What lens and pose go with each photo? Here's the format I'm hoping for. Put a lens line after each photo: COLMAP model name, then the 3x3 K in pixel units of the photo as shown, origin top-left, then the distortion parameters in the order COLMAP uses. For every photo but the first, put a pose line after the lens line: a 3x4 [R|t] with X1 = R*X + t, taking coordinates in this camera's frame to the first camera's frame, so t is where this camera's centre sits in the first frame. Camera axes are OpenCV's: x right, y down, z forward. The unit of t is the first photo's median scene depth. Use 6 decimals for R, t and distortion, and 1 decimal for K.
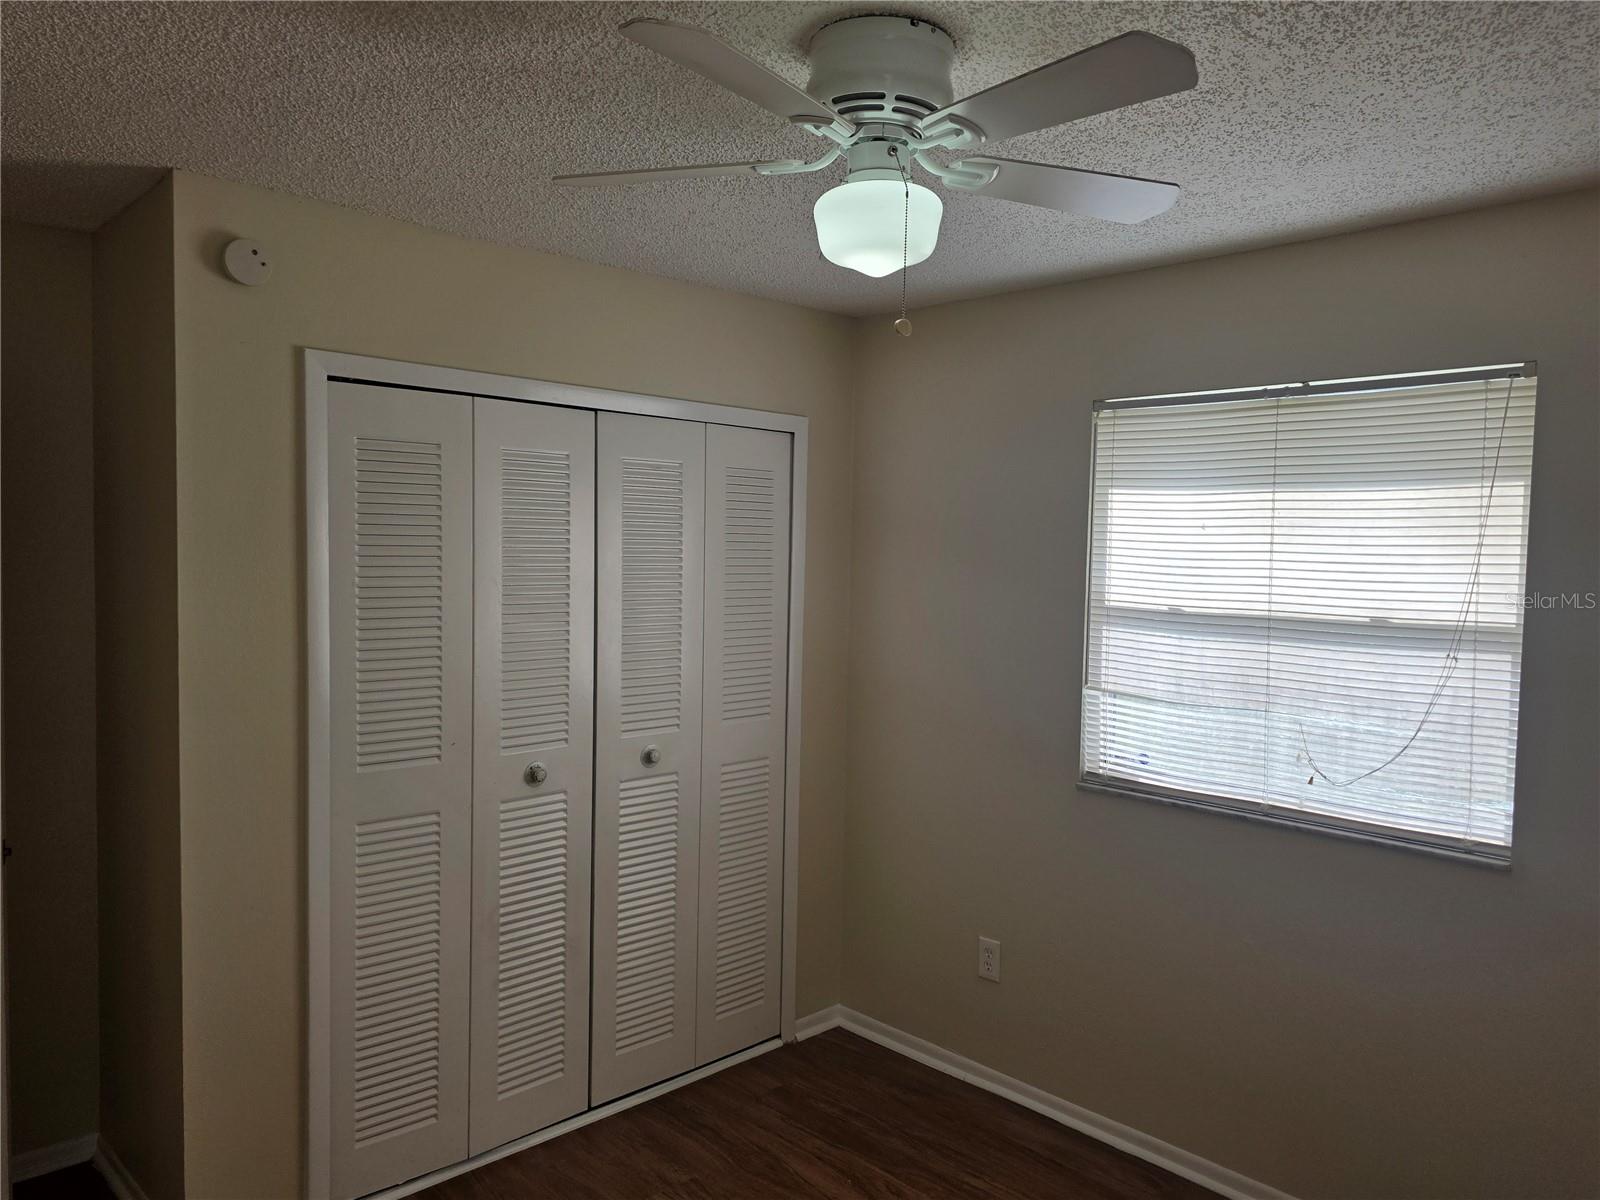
lens RADIAL K [[1167.1, 0, 797.7], [0, 1167.1, 609.6], [0, 0, 1]] dist [0.064414, -0.067489]
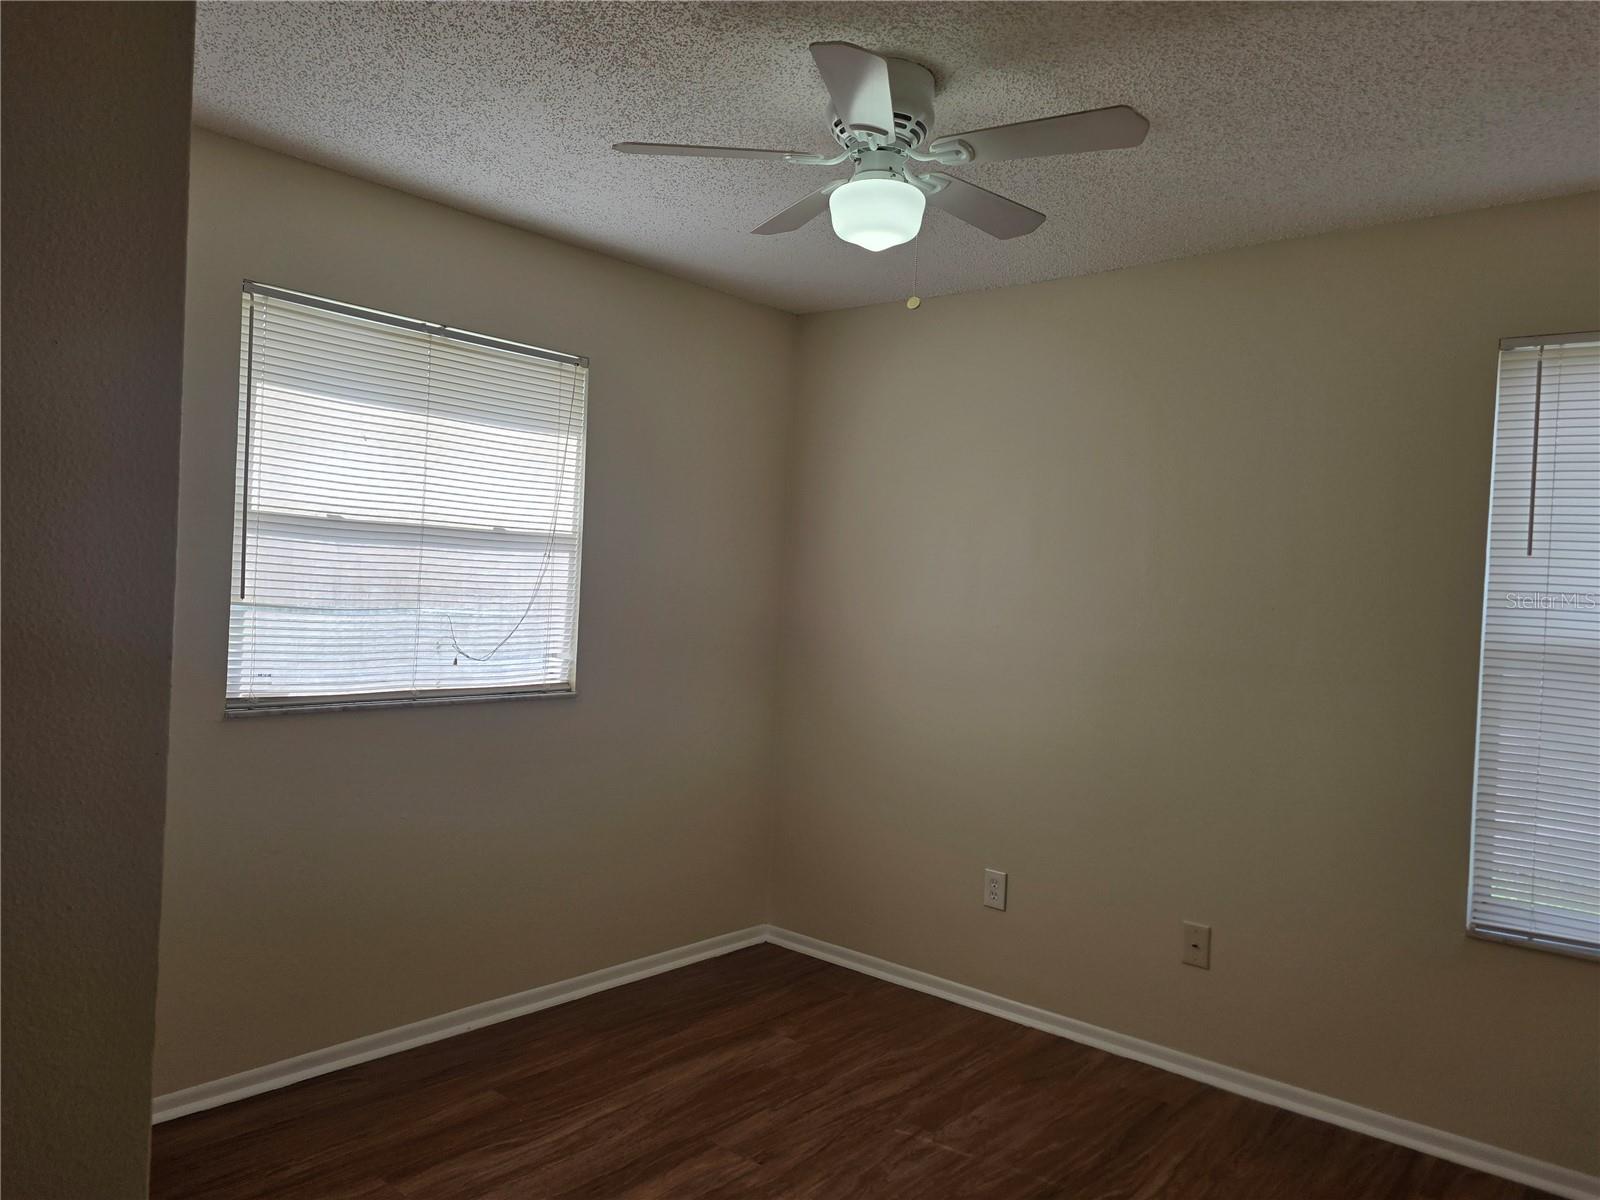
lens RADIAL K [[1167.1, 0, 797.3], [0, 1167.1, 592.3], [0, 0, 1]] dist [0.064414, -0.067489]
pose [[-0.092760, -0.037755, 0.994972, -0.762791], [-0.000782, 0.999283, 0.037846, 0.027685], [-0.995688, 0.002733, -0.092723, 0.738776]]
